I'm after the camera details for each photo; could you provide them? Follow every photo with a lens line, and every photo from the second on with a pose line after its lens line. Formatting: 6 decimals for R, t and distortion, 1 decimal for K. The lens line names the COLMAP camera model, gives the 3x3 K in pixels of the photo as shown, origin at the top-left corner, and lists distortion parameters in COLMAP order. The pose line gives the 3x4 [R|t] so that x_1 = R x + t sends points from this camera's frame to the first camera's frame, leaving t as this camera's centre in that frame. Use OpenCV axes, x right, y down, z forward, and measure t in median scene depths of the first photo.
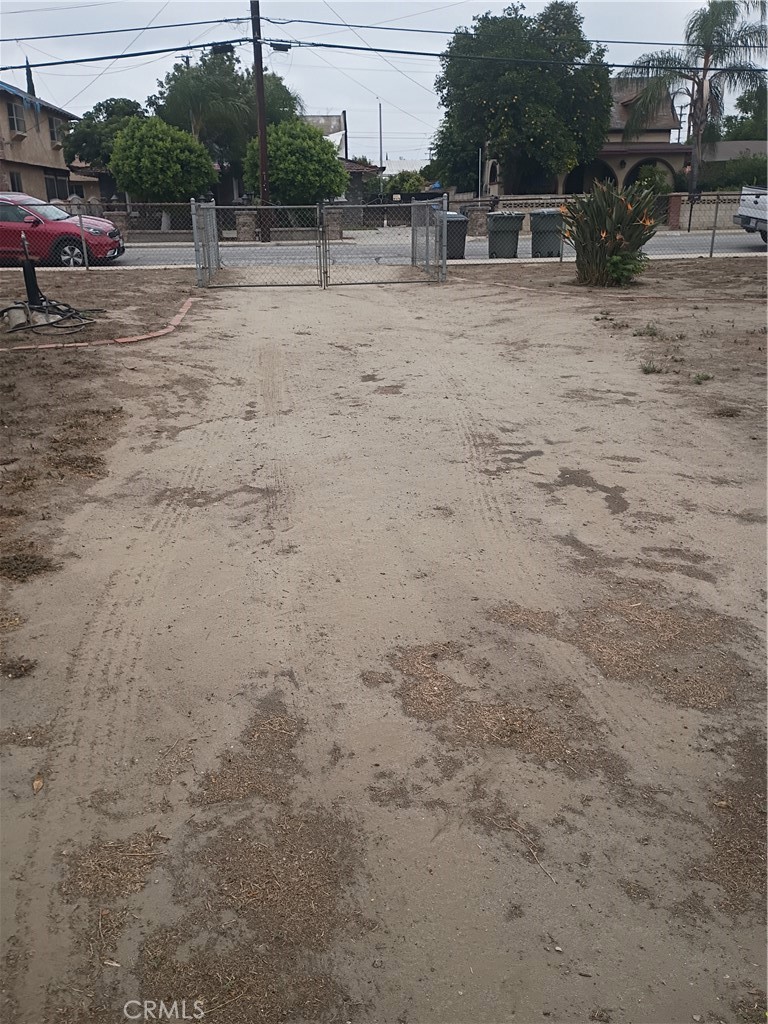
lens RADIAL K [[853.5, 0, 381.3], [0, 853.5, 519.4], [0, 0, 1]] dist [0.047820, -0.039413]
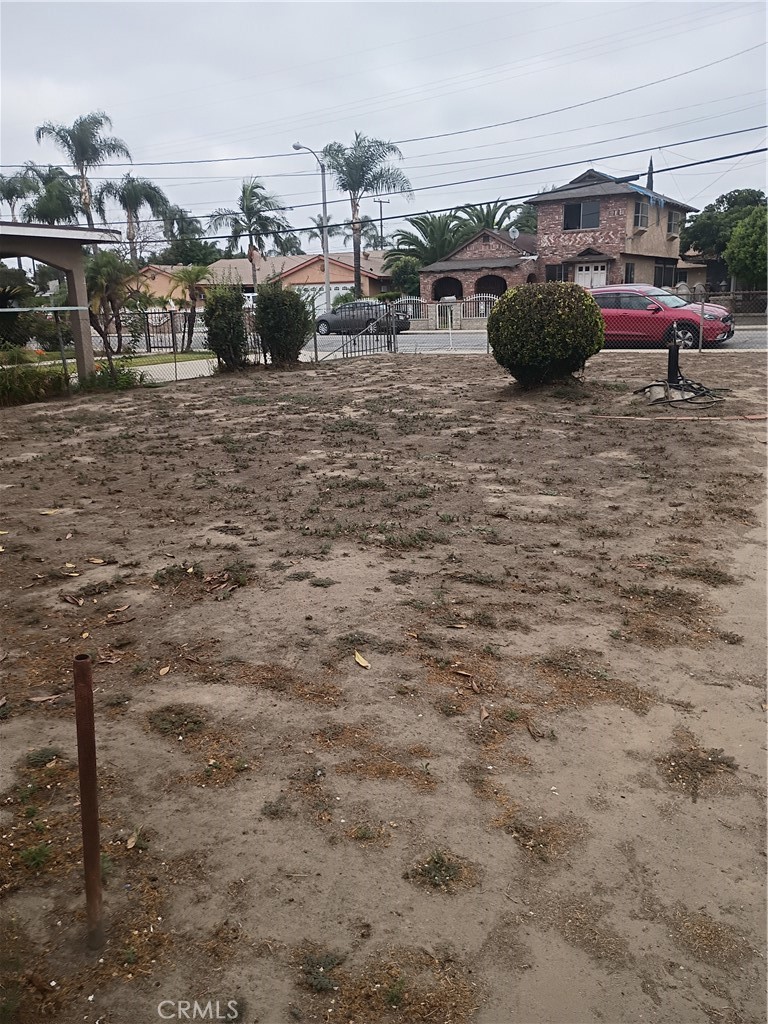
lens RADIAL K [[853.5, 0, 378.0], [0, 853.5, 517.4], [0, 0, 1]] dist [0.047820, -0.039413]
pose [[0.805353, 0.134157, -0.577416, -0.013319], [-0.184967, 0.982294, -0.029757, 0.016933], [0.563200, 0.130768, 0.815908, -0.066653]]
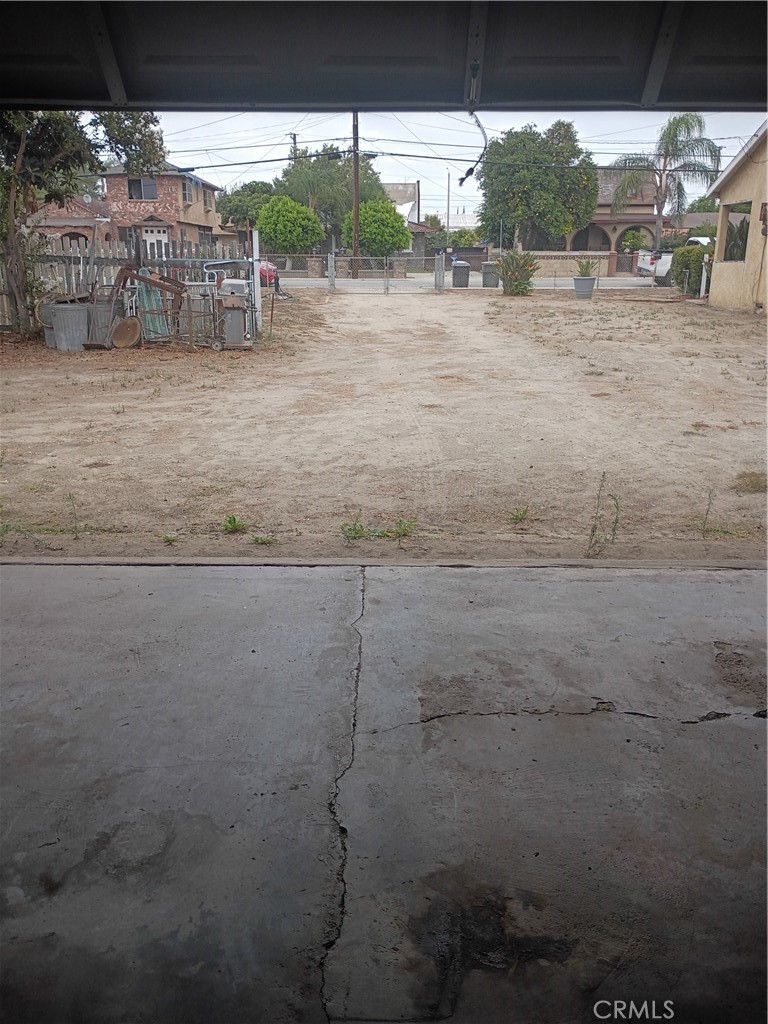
lens RADIAL K [[853.5, 0, 387.1], [0, 853.5, 520.2], [0, 0, 1]] dist [0.047820, -0.039413]
pose [[0.996502, 0.040740, -0.072962, 0.076527], [-0.044241, 0.997913, -0.047034, 0.262775], [0.070893, 0.050098, 0.996225, -0.741181]]
